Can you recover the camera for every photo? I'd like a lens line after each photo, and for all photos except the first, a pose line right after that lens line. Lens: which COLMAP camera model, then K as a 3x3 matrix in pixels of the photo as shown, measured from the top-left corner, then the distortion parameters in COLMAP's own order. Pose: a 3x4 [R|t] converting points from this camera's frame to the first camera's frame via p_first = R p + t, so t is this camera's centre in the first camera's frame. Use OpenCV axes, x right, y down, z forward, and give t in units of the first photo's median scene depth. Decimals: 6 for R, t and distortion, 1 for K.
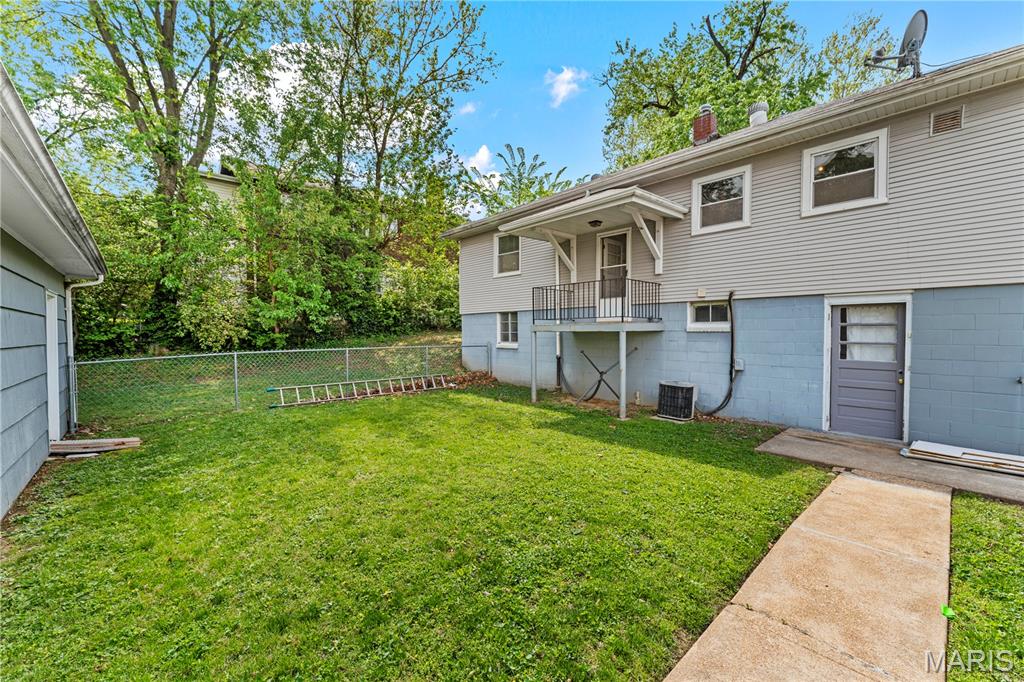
lens RADIAL K [[410.4, 0, 512.0], [0, 410.4, 341.0], [0, 0, 1]] dist [-0.000219, -0.000010]
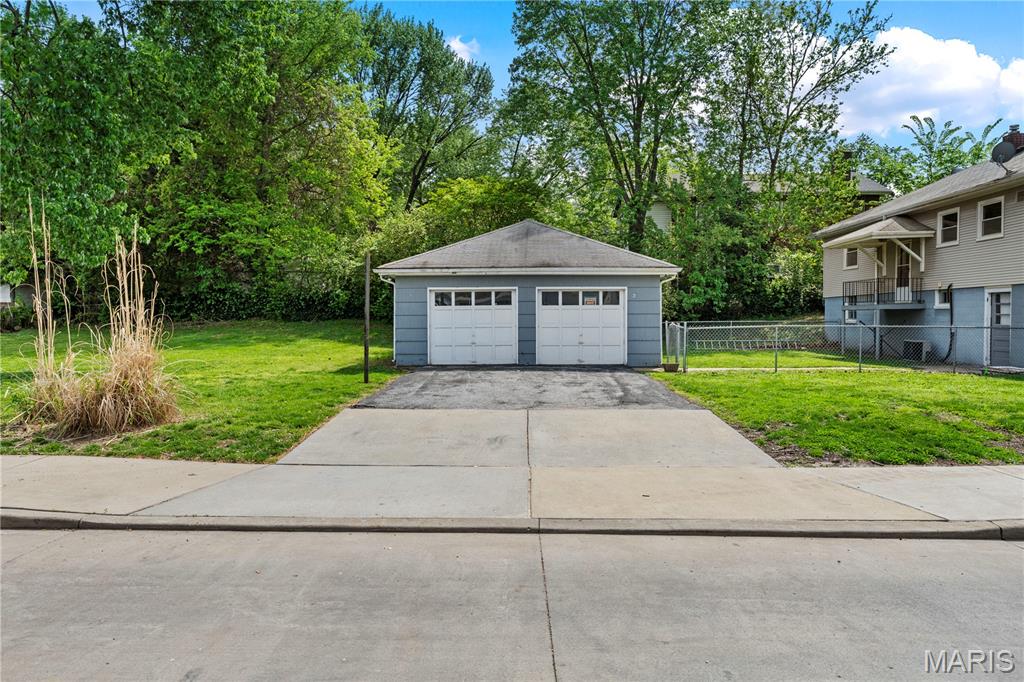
lens RADIAL K [[671.0, 0, 512.0], [0, 671.0, 341.0], [0, 0, 1]] dist [0.004519, 0.001533]
pose [[0.720315, 0.023506, -0.693249, 0.671457], [-0.014789, 0.999719, 0.018531, 0.047953], [0.693490, -0.003096, 0.720460, -1.259207]]
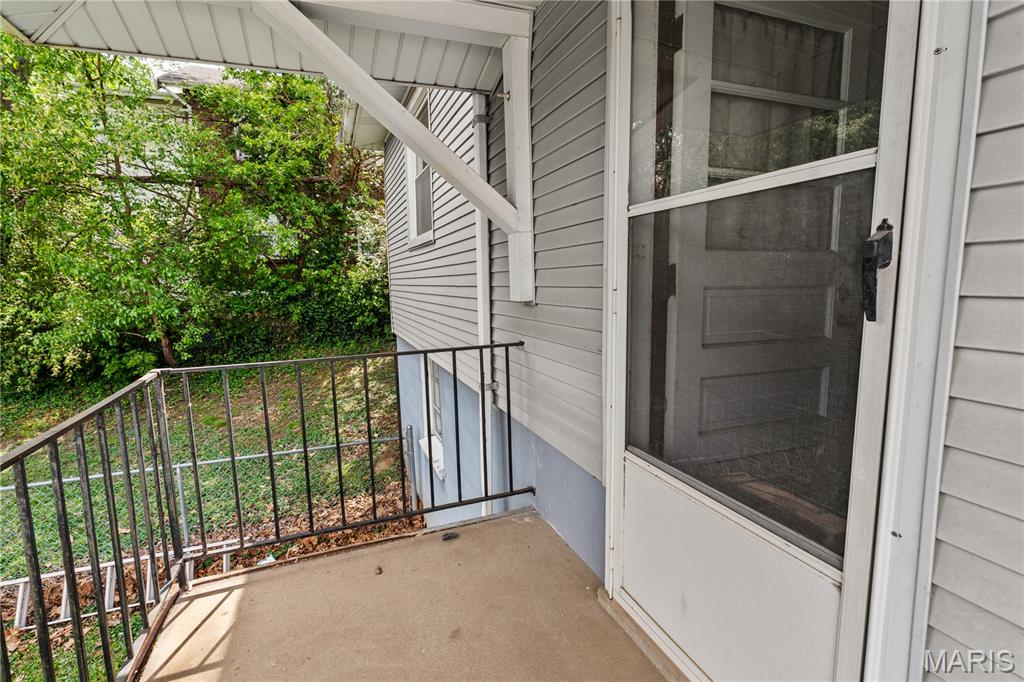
lens RADIAL K [[472.5, 0, 512.0], [0, 472.5, 341.0], [0, 0, 1]] dist [-0.000273, -0.000004]
pose [[0.934155, 0.027692, -0.355791, 0.175327], [0.012463, 0.993845, 0.110075, -0.117584], [0.356649, -0.107261, 0.928061, 0.638485]]
